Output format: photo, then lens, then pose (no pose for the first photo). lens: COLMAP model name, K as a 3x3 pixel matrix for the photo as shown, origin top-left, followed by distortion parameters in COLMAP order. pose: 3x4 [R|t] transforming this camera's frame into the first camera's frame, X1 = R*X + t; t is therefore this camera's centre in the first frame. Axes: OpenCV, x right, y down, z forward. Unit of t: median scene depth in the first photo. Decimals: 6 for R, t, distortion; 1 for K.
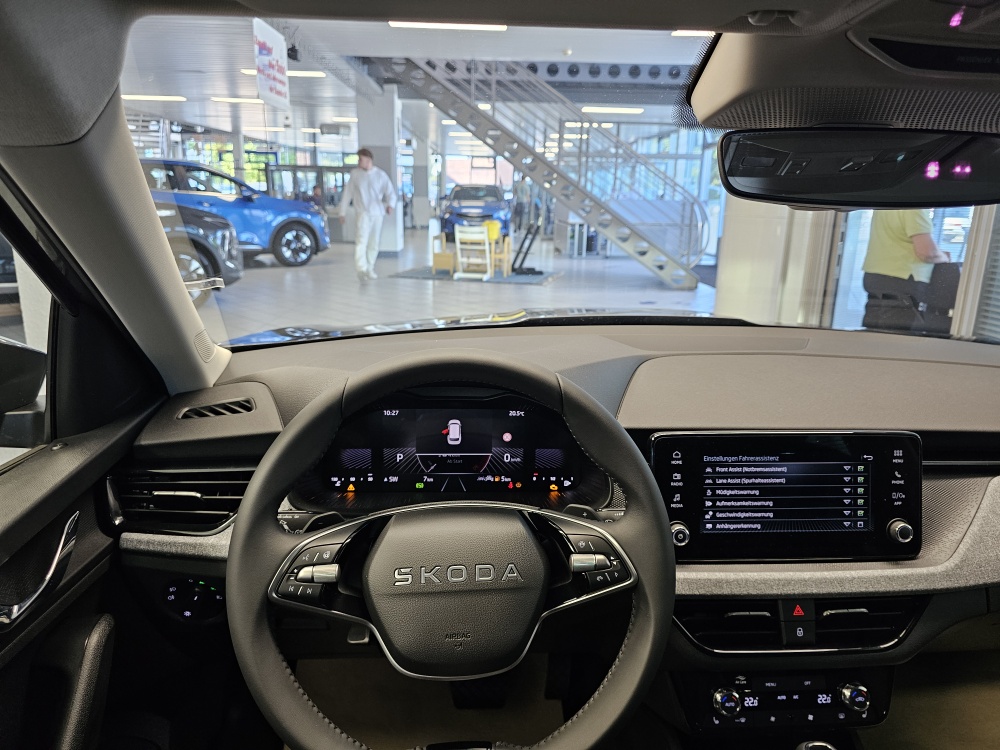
lens RADIAL K [[677.6, 0, 501.1], [0, 677.6, 367.2], [0, 0, 1]] dist [0.068773, -0.089453]
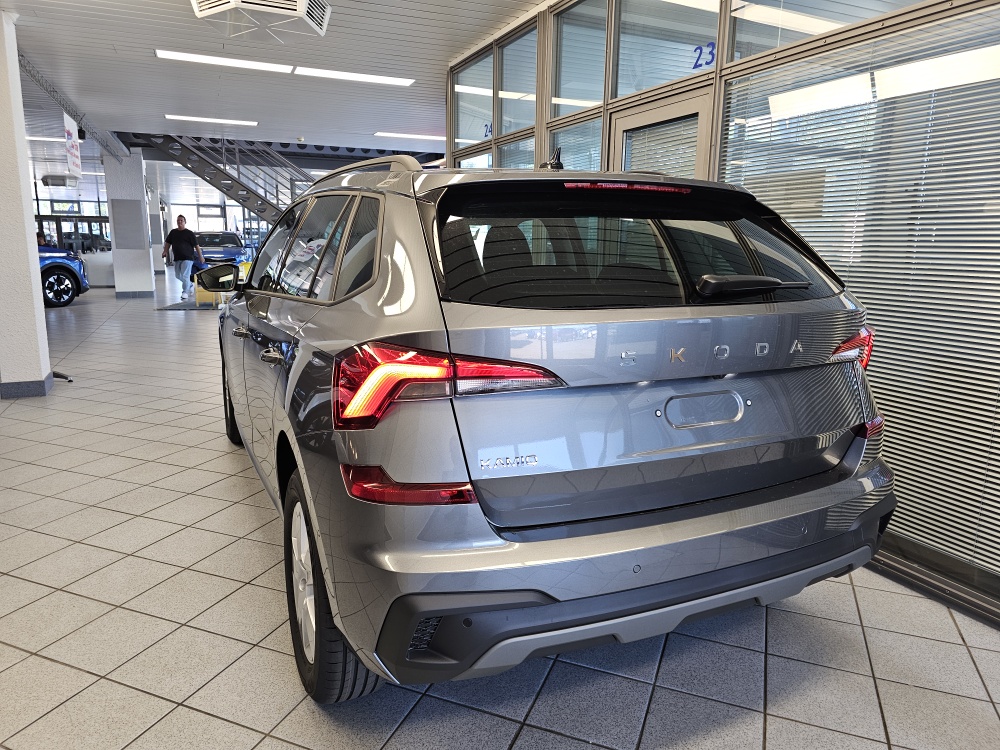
lens RADIAL K [[682.8, 0, 493.9], [0, 682.8, 362.6], [0, 0, 1]] dist [0.053506, -0.047362]
pose [[0.929550, -0.075980, 0.360782, -0.787131], [0.101824, 0.993382, -0.053144, 1.002782], [-0.354357, 0.086136, 0.931135, -3.885657]]
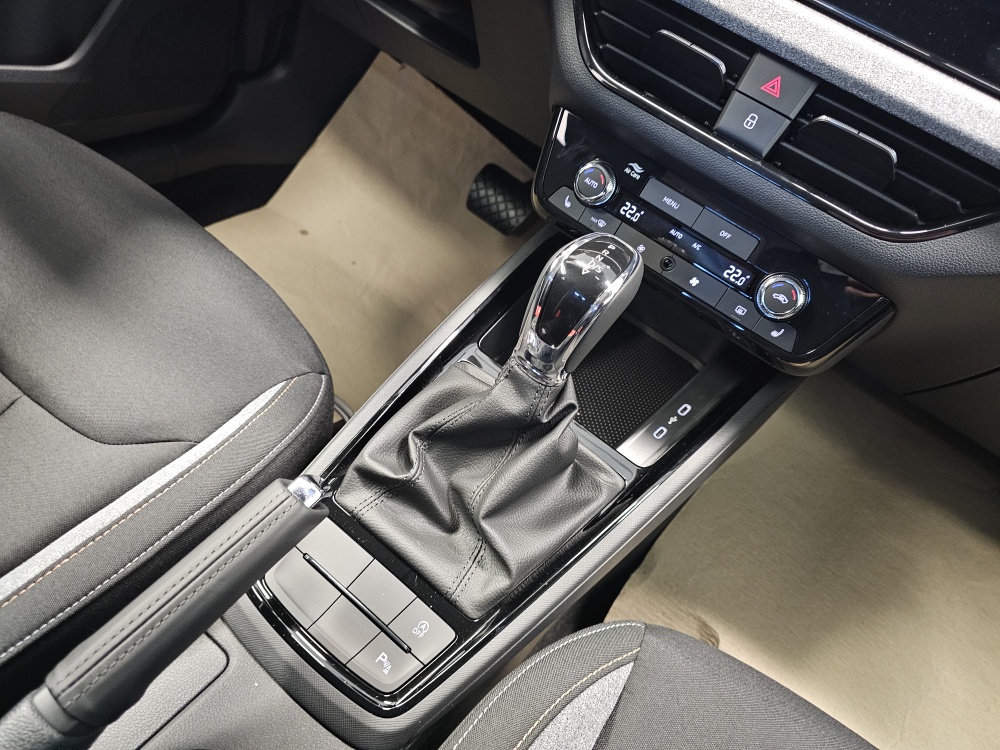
lens RADIAL K [[688.5, 0, 496.2], [0, 688.5, 372.5], [0, 0, 1]] dist [0.028618, -0.041455]
pose [[0.741952, 0.588554, -0.321110, 0.516028], [-0.418031, 0.780549, 0.464751, 0.328915], [0.524173, -0.210589, 0.825163, 0.347177]]
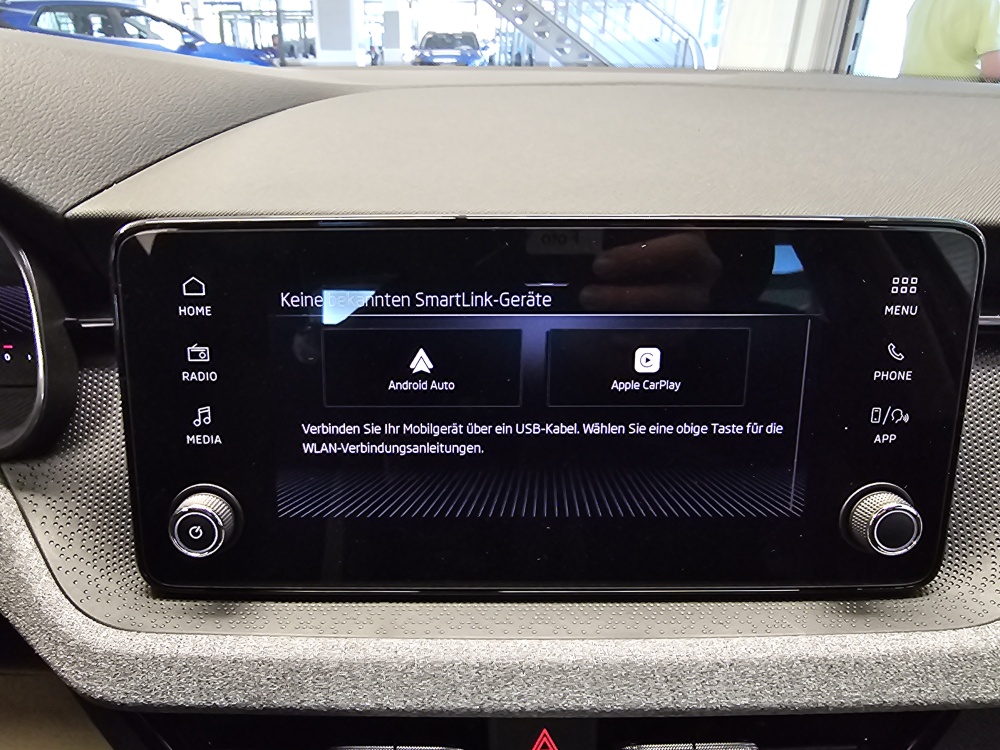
lens RADIAL K [[681.3, 0, 441.3], [0, 681.3, 368.1], [0, 0, 1]] dist [0.024007, -0.023756]
pose [[0.997775, 0.010668, -0.065816, 0.359226], [0.001679, 0.982784, 0.184748, 0.096677], [0.066654, -0.184448, 0.980580, 0.622162]]
